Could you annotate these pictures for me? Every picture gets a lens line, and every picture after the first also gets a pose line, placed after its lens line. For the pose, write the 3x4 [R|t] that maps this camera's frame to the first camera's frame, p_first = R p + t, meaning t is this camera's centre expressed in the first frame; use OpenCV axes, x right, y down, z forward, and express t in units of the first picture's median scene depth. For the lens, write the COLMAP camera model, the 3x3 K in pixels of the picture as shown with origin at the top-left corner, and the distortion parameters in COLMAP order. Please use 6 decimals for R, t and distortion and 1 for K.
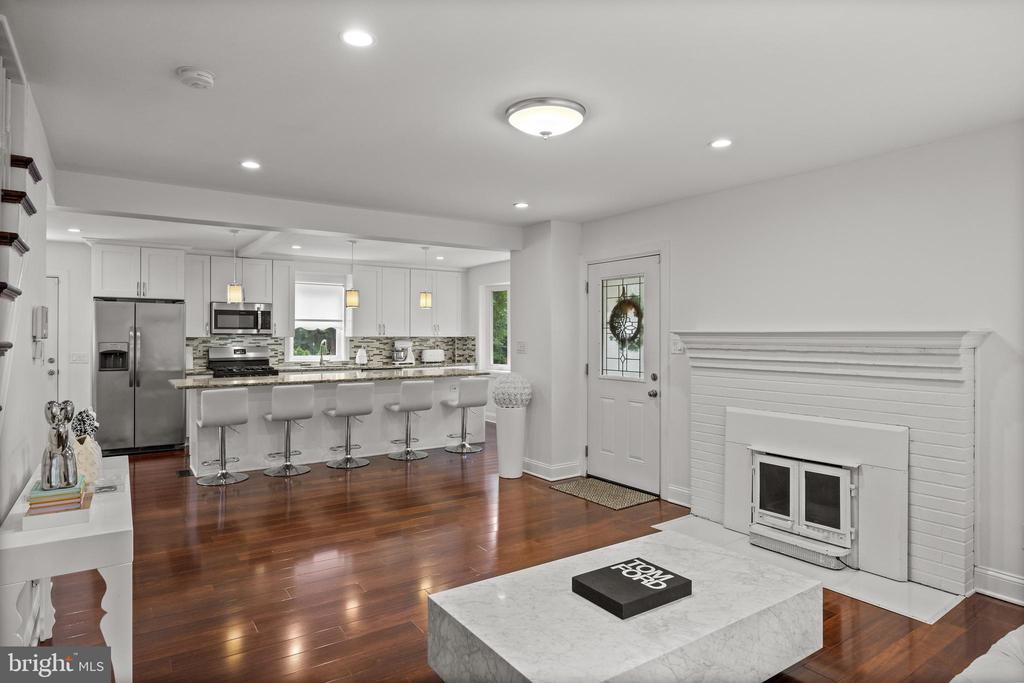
lens RADIAL K [[590.9, 0, 511.4], [0, 590.9, 338.8], [0, 0, 1]] dist [-0.003595, -0.000307]
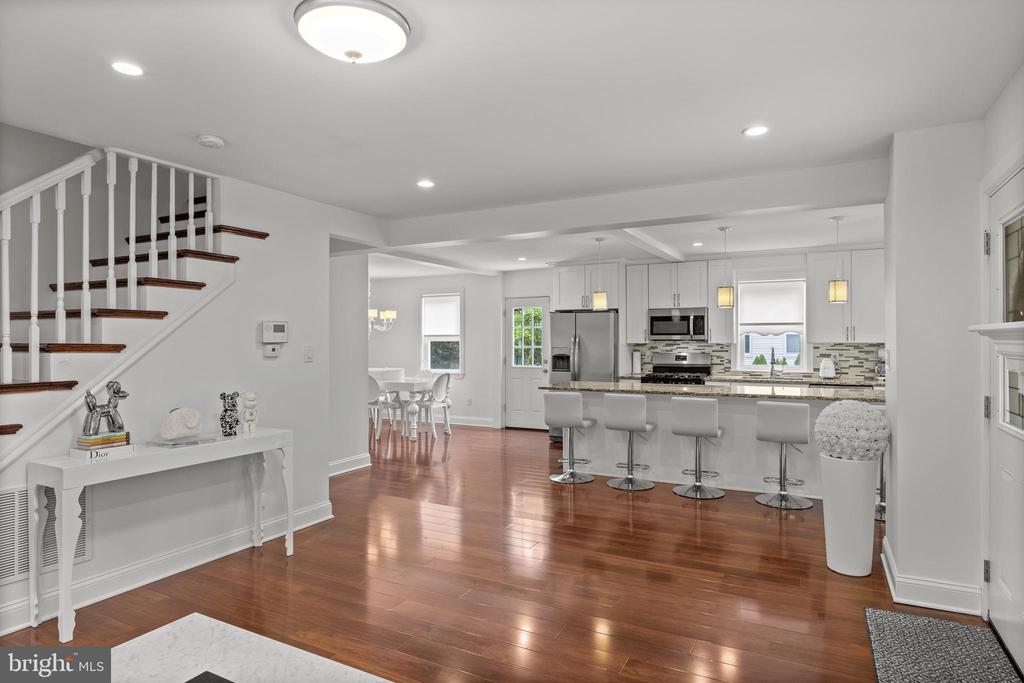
lens RADIAL K [[591.0, 0, 510.3], [0, 591.0, 340.8], [0, 0, 1]] dist [0.004212, 0.000454]
pose [[0.460442, -0.003332, -0.887684, 0.282704], [-0.004349, 0.999972, -0.006010, 0.000213], [0.887679, 0.006628, 0.460415, 0.298017]]
